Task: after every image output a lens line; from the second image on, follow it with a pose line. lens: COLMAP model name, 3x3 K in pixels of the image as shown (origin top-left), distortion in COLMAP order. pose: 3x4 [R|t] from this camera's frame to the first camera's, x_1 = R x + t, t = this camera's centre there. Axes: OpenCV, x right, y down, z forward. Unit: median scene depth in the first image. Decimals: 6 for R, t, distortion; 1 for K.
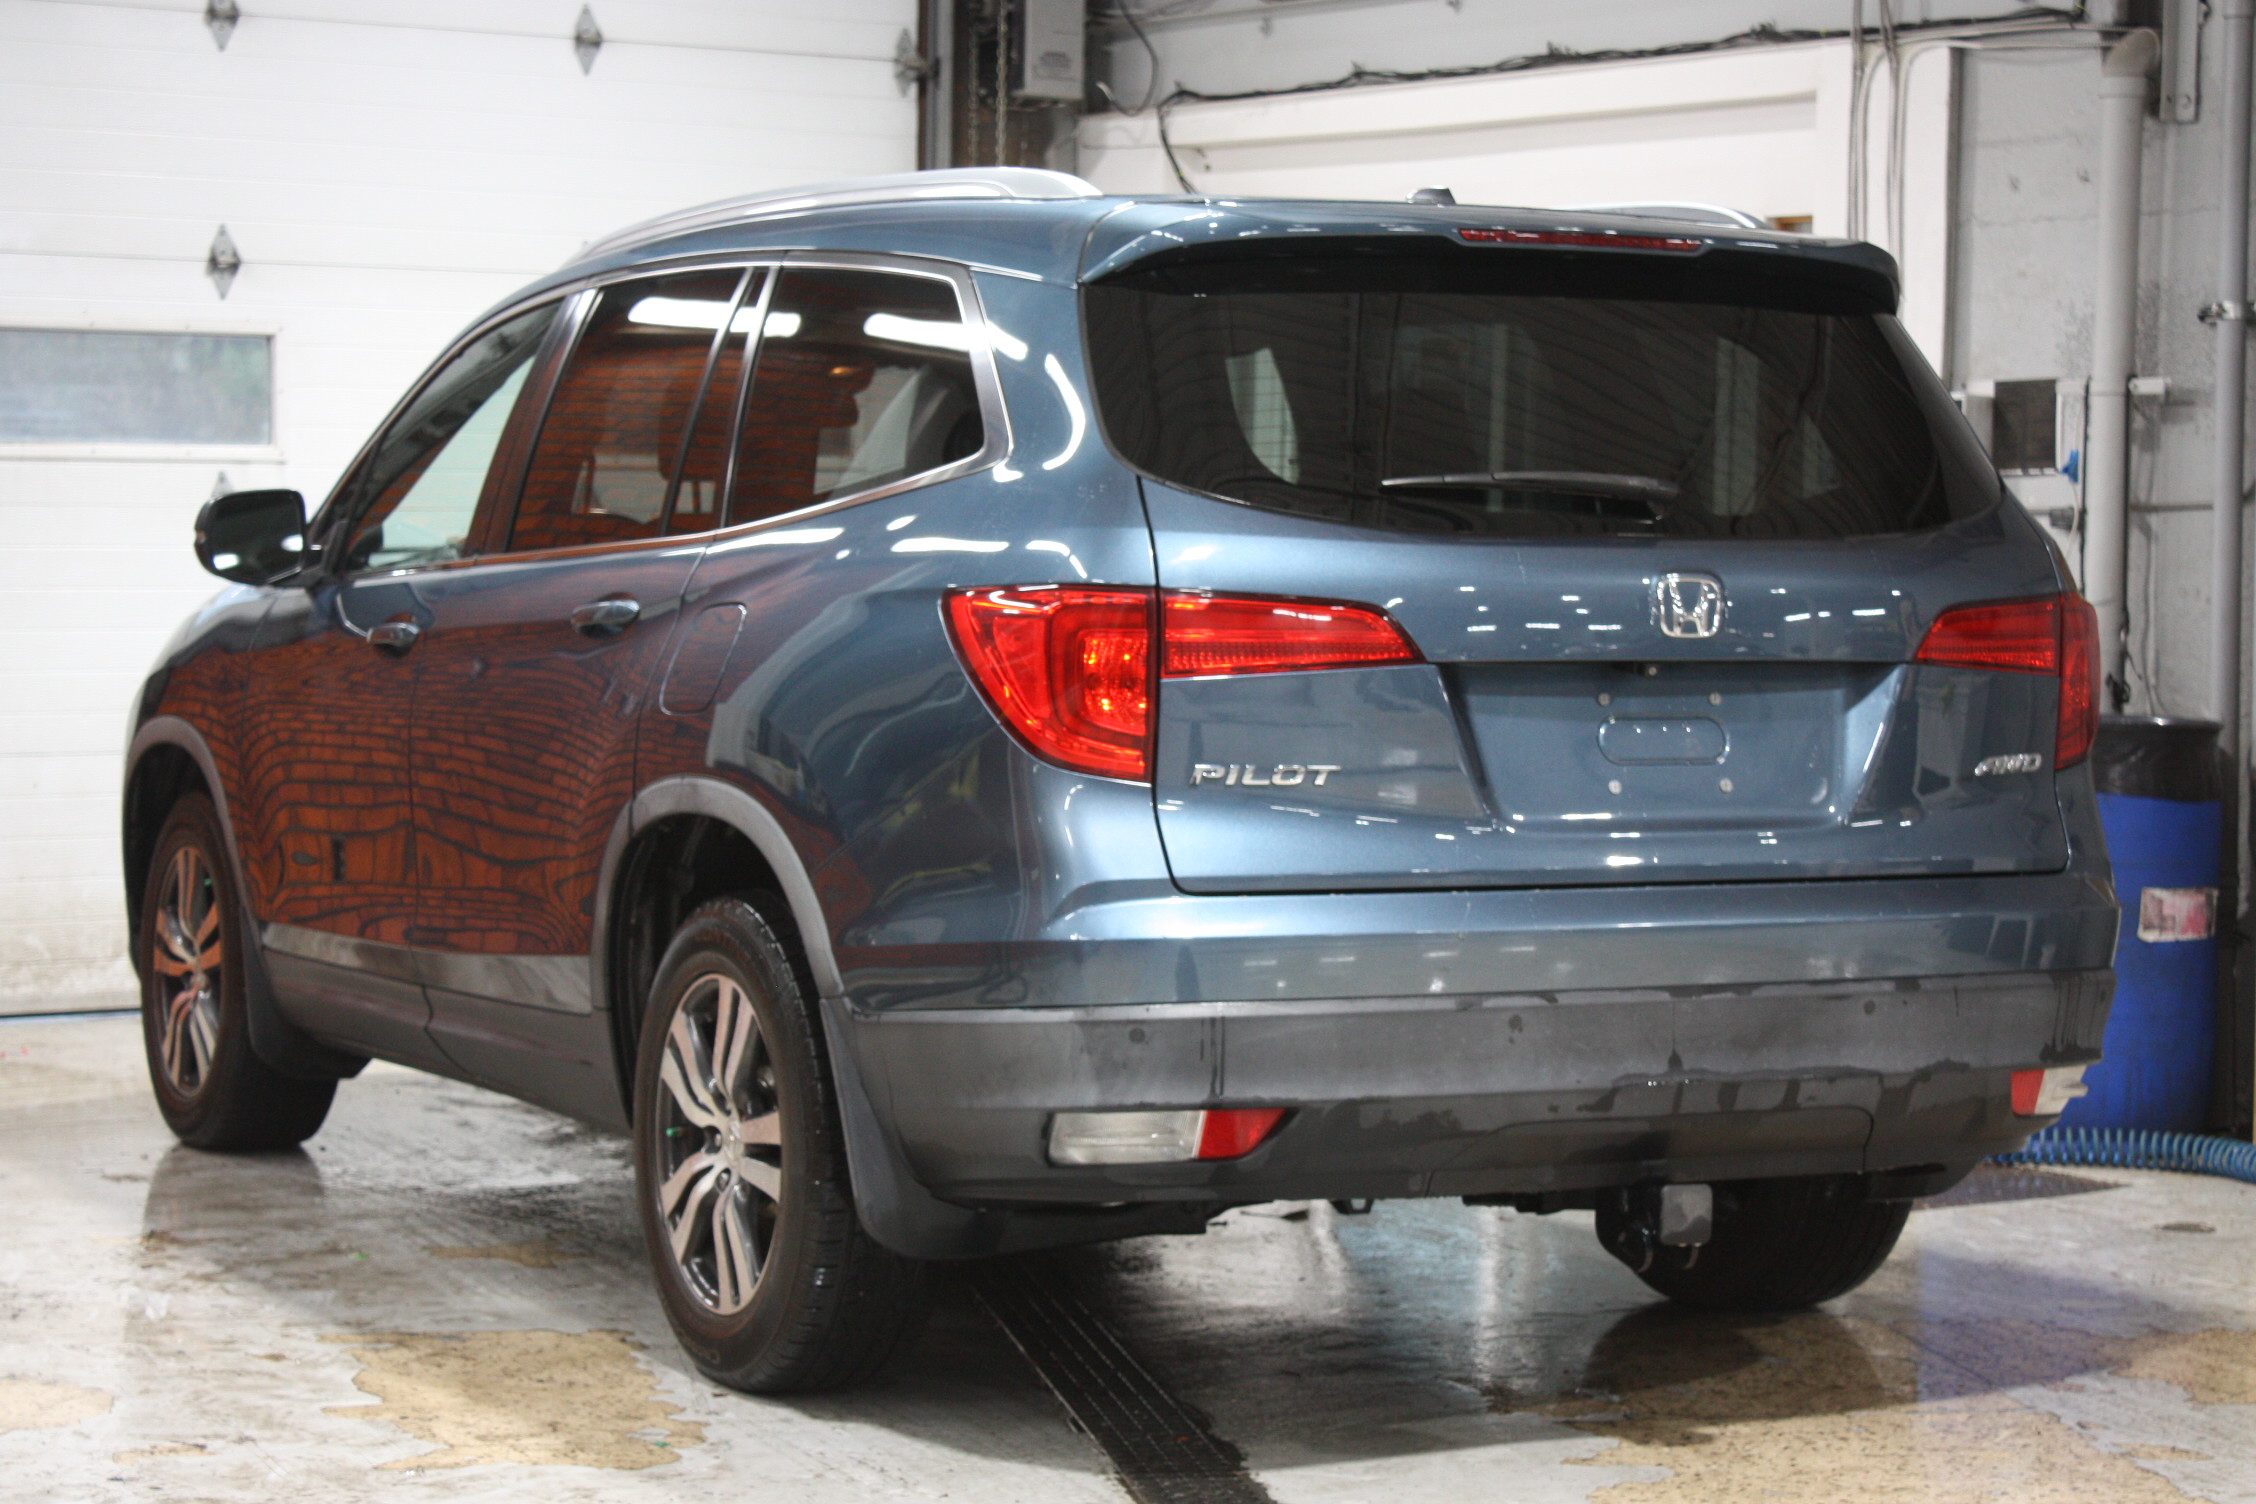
lens RADIAL K [[4620.1, 0, 1121.6], [0, 4620.1, 754.4], [0, 0, 1]] dist [0.150360, 0.000000]
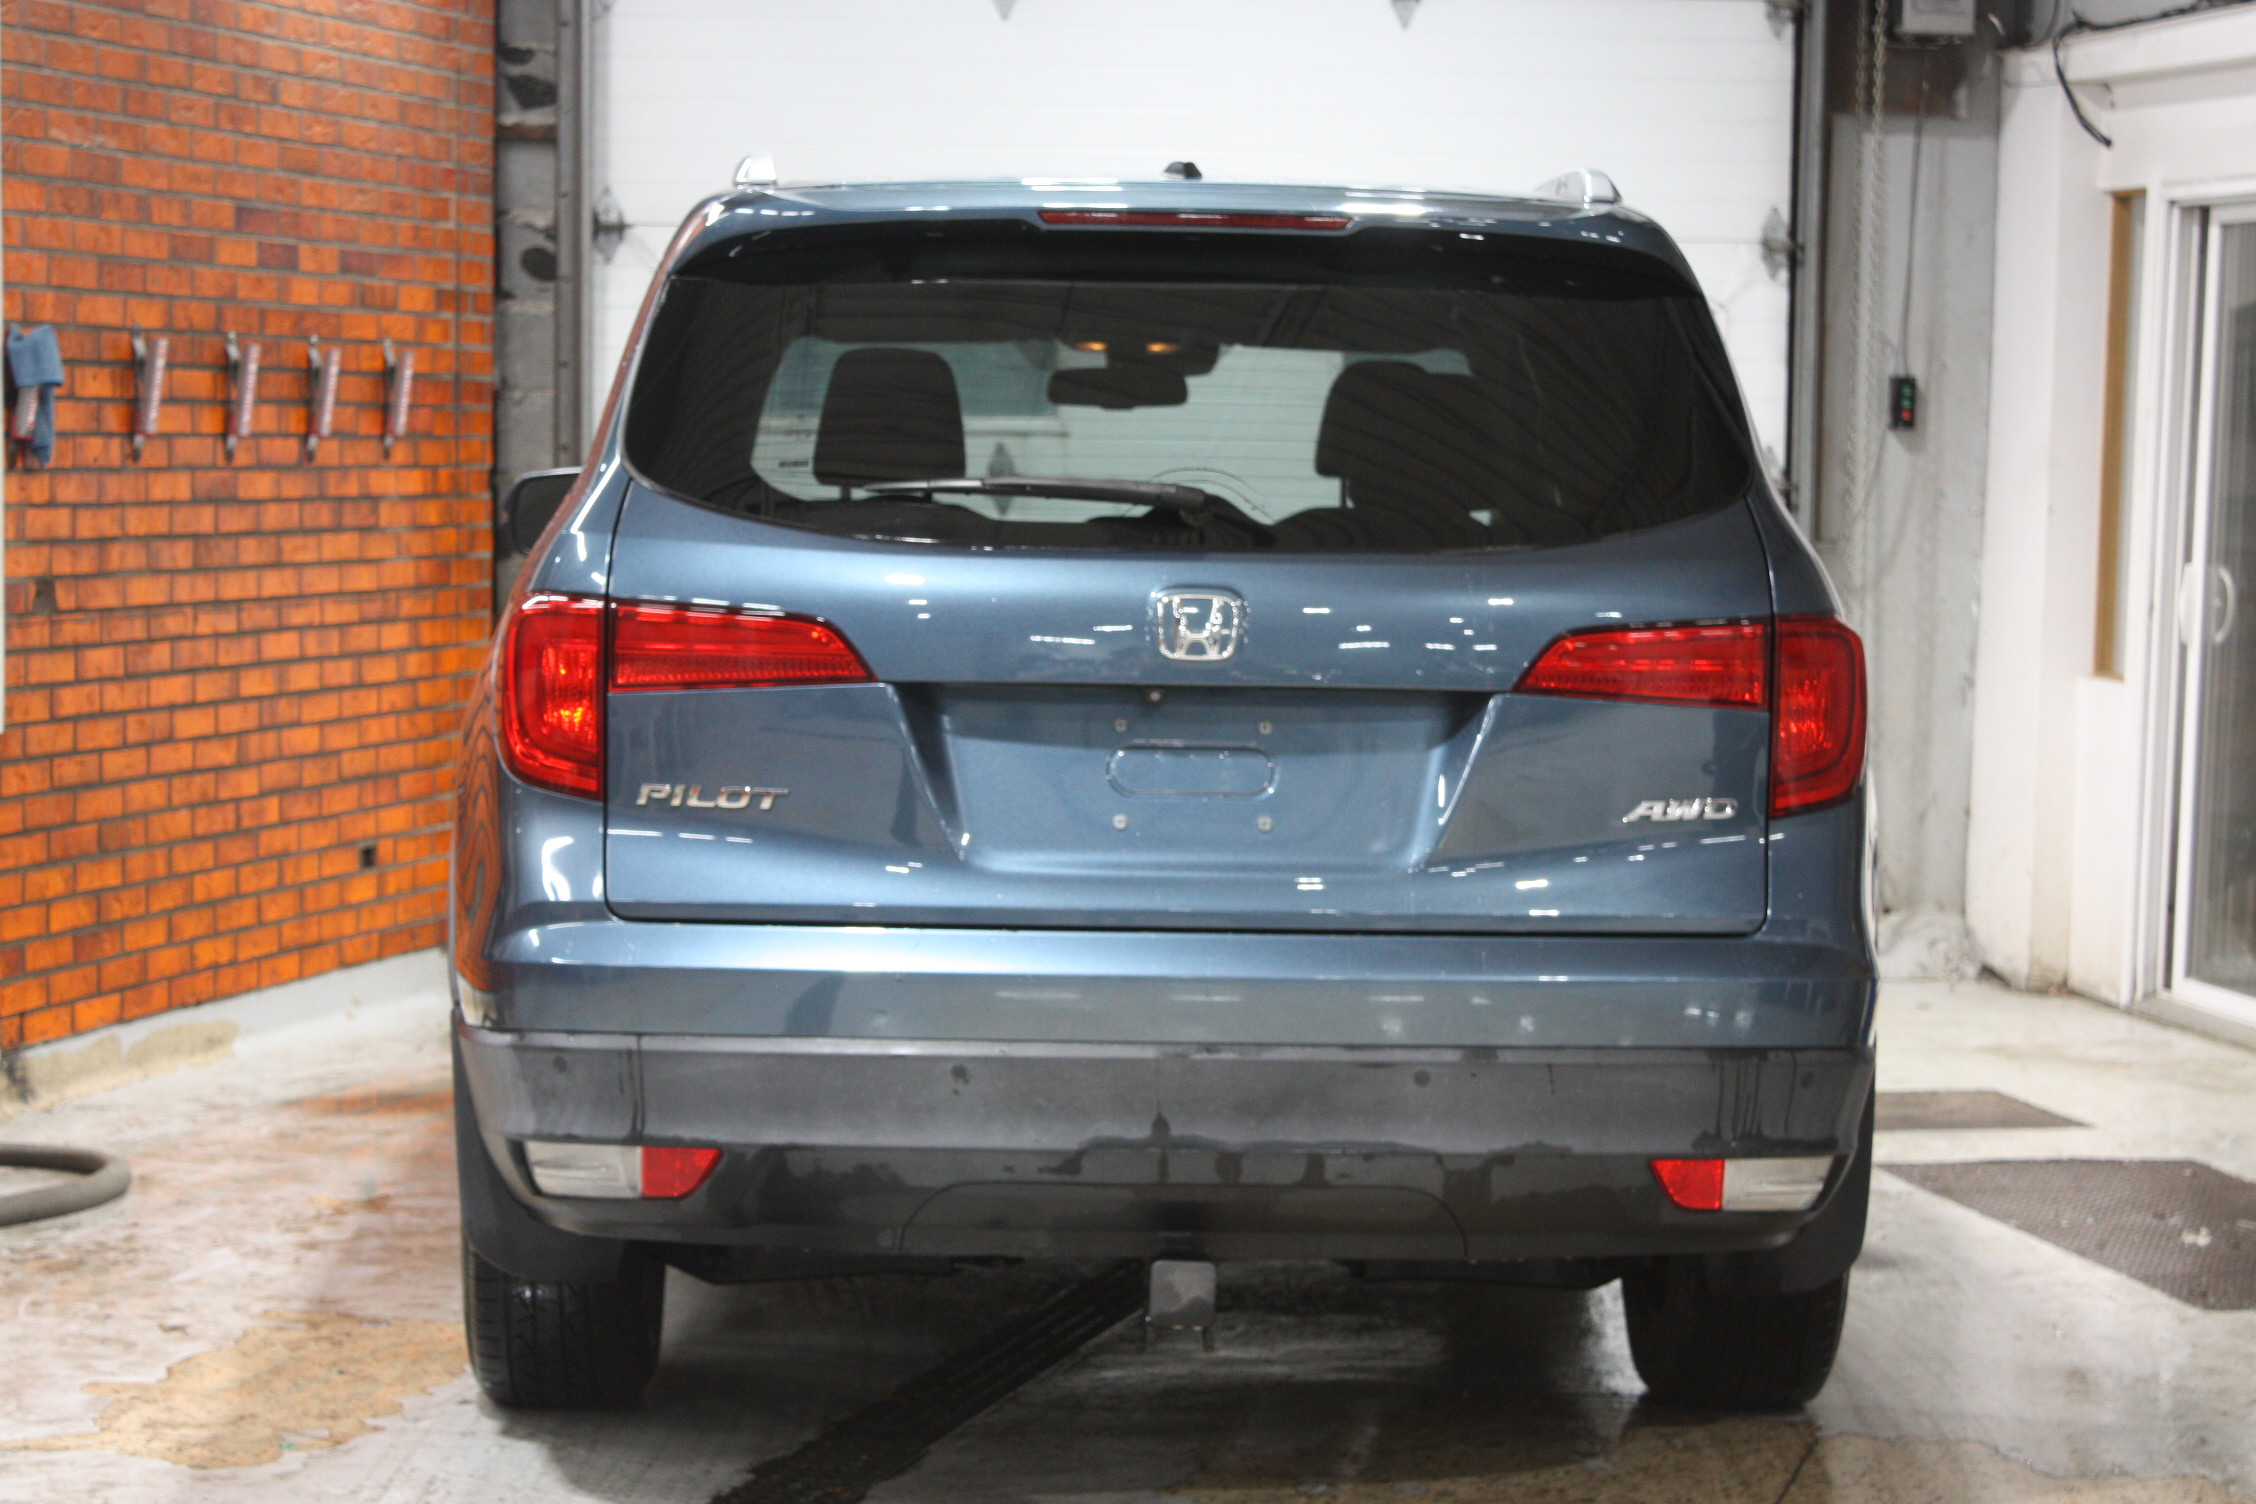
lens RADIAL K [[4949.1, 0, 1142.1], [0, 4949.1, 751.4], [0, 0, 1]] dist [0.052817, 0.000000]
pose [[0.907536, 0.029835, -0.418914, 0.517536], [-0.027182, 0.999555, 0.012301, -0.018946], [0.419094, 0.000224, 0.907943, 0.114270]]
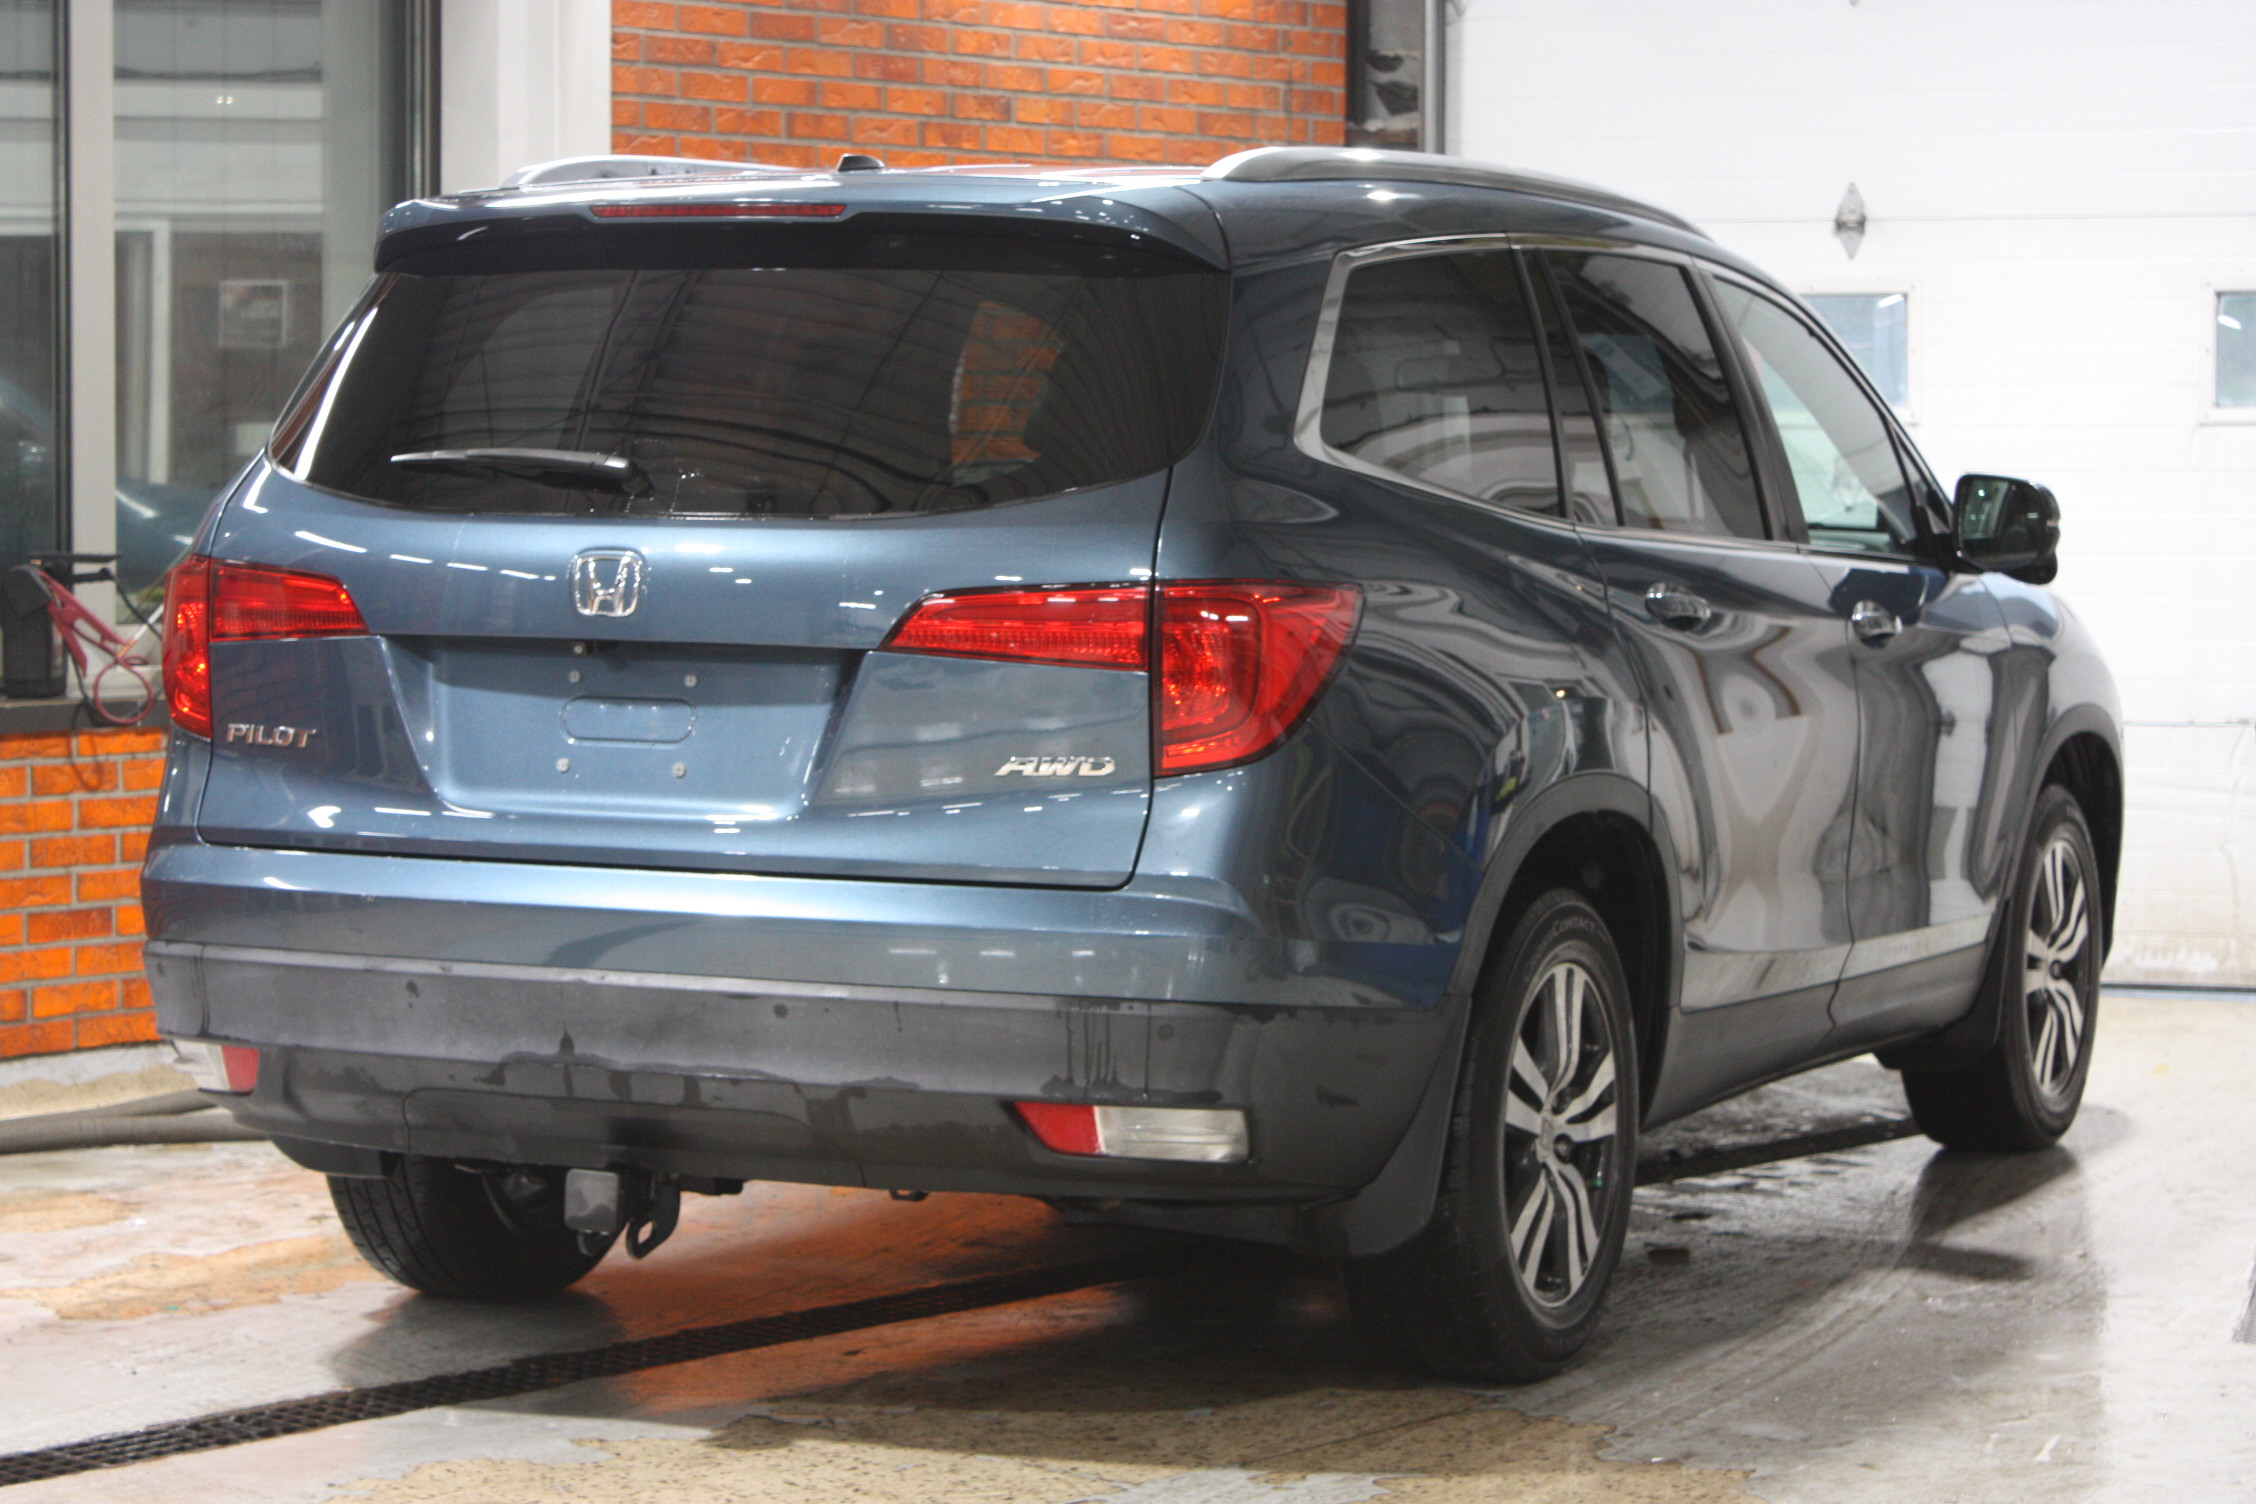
lens RADIAL K [[5108.2, 0, 1117.6], [0, 5108.2, 749.5], [0, 0, 1]] dist [0.106135, 0.000000]
pose [[0.615595, 0.043526, -0.786860, 1.041007], [-0.041441, 0.998880, 0.022833, -0.026163], [0.786973, 0.018553, 0.616709, 0.414261]]
